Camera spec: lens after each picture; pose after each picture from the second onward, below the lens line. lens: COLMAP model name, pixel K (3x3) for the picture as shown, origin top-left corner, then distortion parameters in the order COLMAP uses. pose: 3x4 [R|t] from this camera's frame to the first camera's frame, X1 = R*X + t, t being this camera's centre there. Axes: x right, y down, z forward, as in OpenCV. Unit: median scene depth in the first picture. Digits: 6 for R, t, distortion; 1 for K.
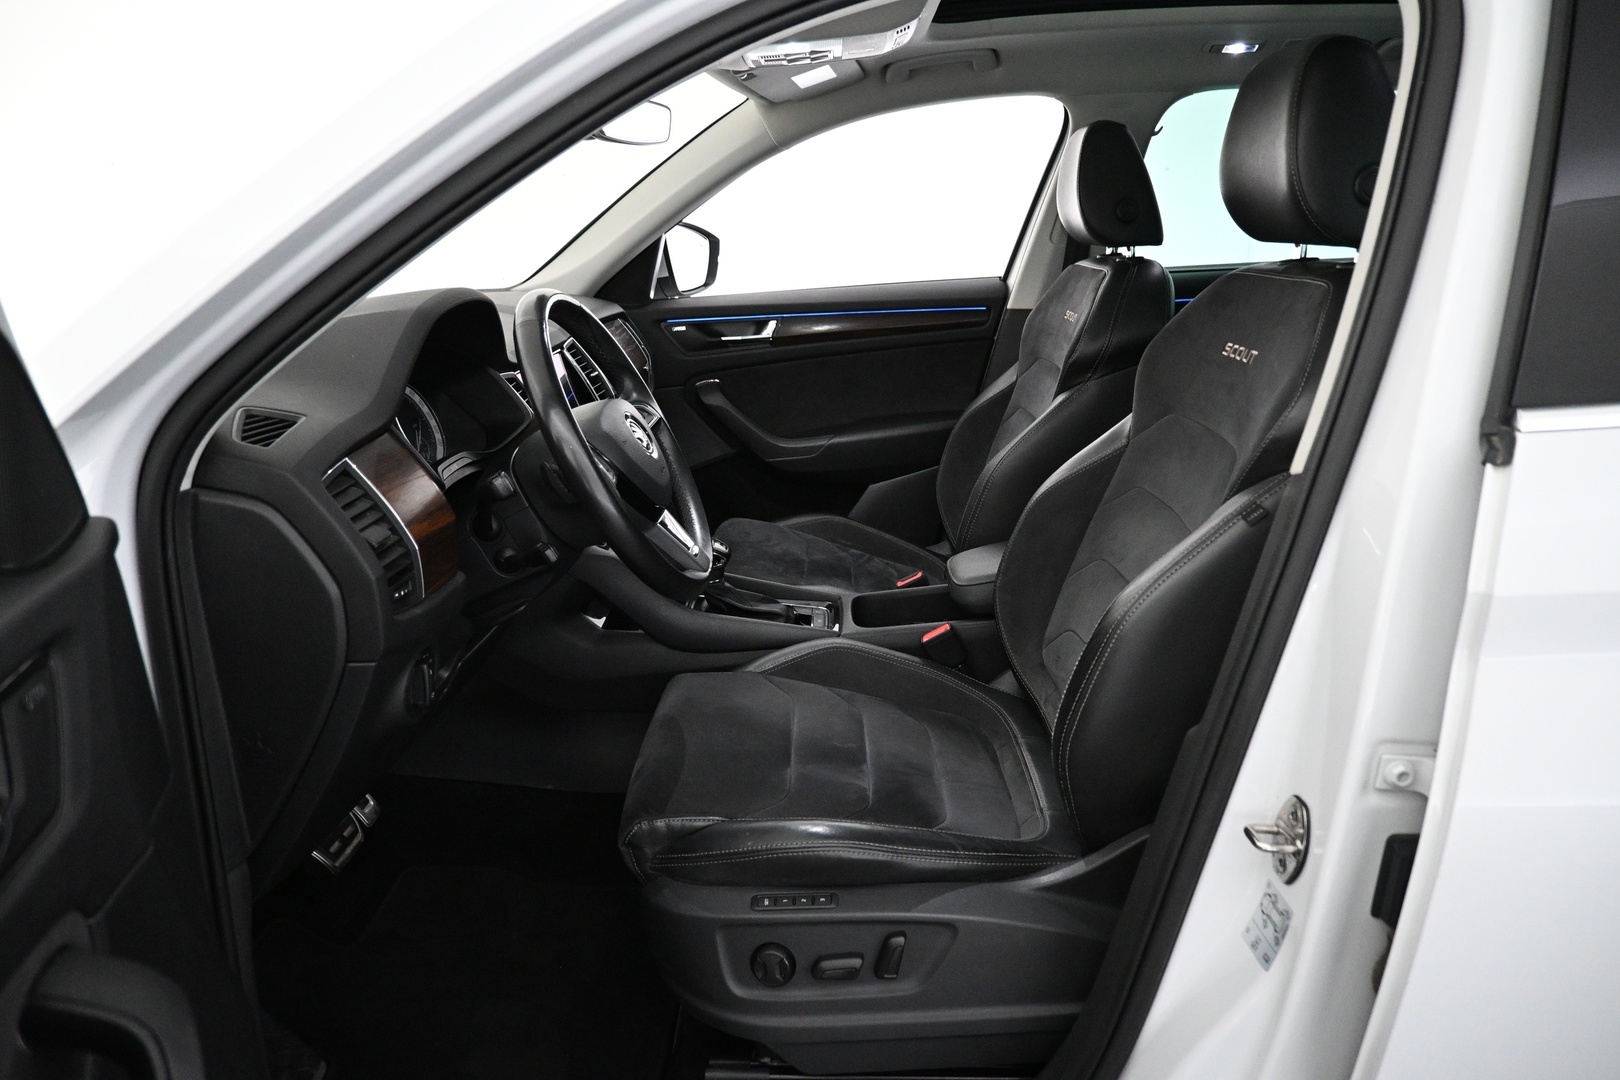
lens RADIAL K [[1103.0, 0, 810.0], [0, 1103.0, 540.0], [0, 0, 1]] dist [-0.004022, 0.000976]
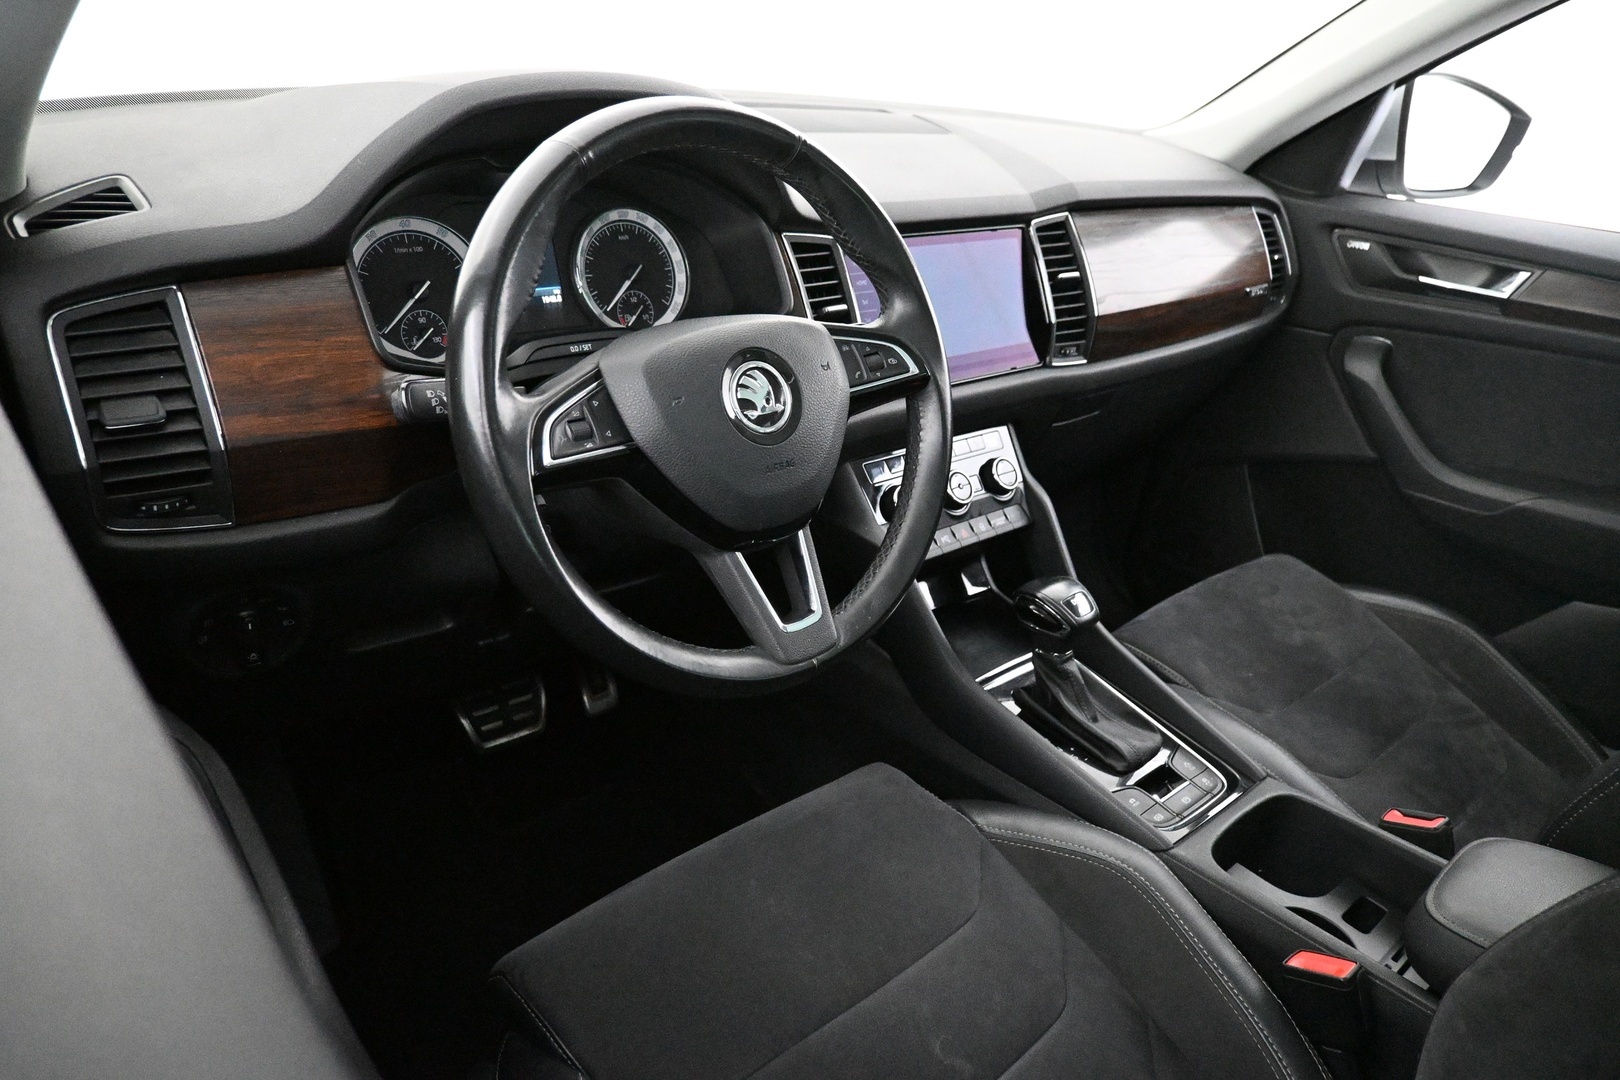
lens RADIAL K [[1103.0, 0, 810.0], [0, 1103.0, 540.0], [0, 0, 1]] dist [-0.004022, 0.000976]
pose [[0.674253, 0.413817, -0.611668, 0.126767], [-0.326531, 0.909950, 0.255674, -0.097748], [0.662390, 0.027339, 0.748660, 0.328781]]
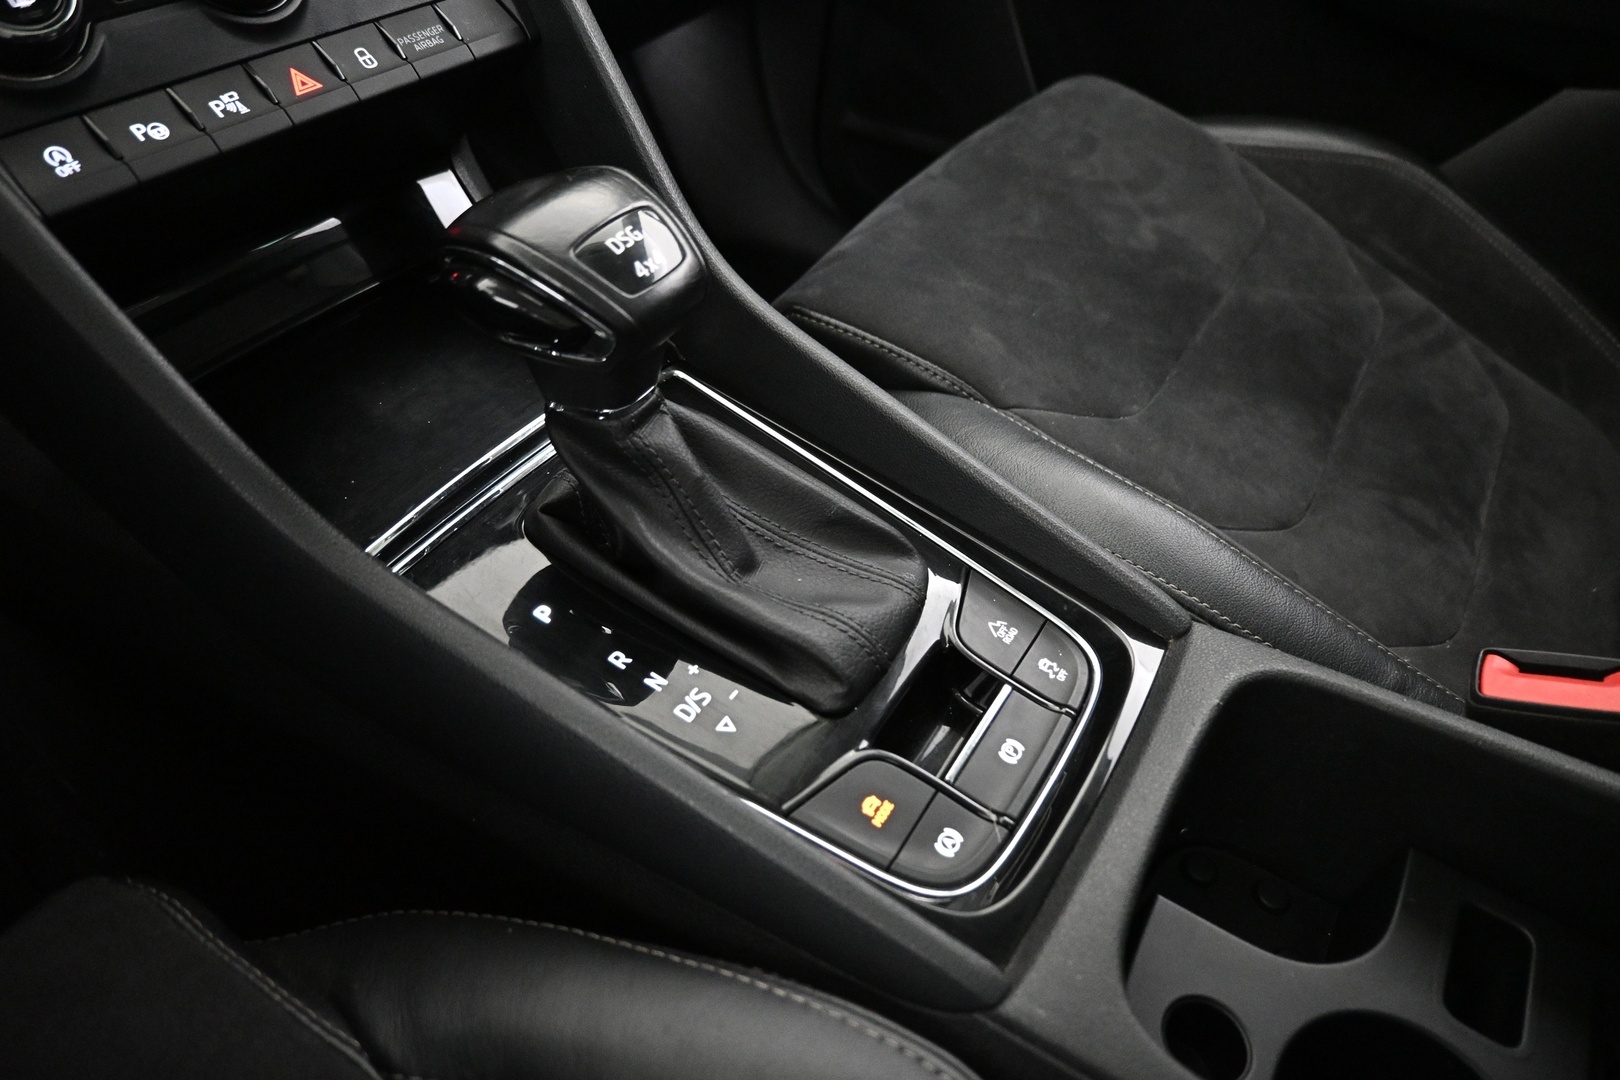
lens RADIAL K [[1103.0, 0, 810.0], [0, 1103.0, 540.0], [0, 0, 1]] dist [-0.004022, 0.000976]
pose [[0.855815, 0.421241, -0.300228, 0.016757], [-0.247553, 0.843138, 0.477321, -0.038174], [0.454200, -0.334176, 0.825850, 0.612822]]
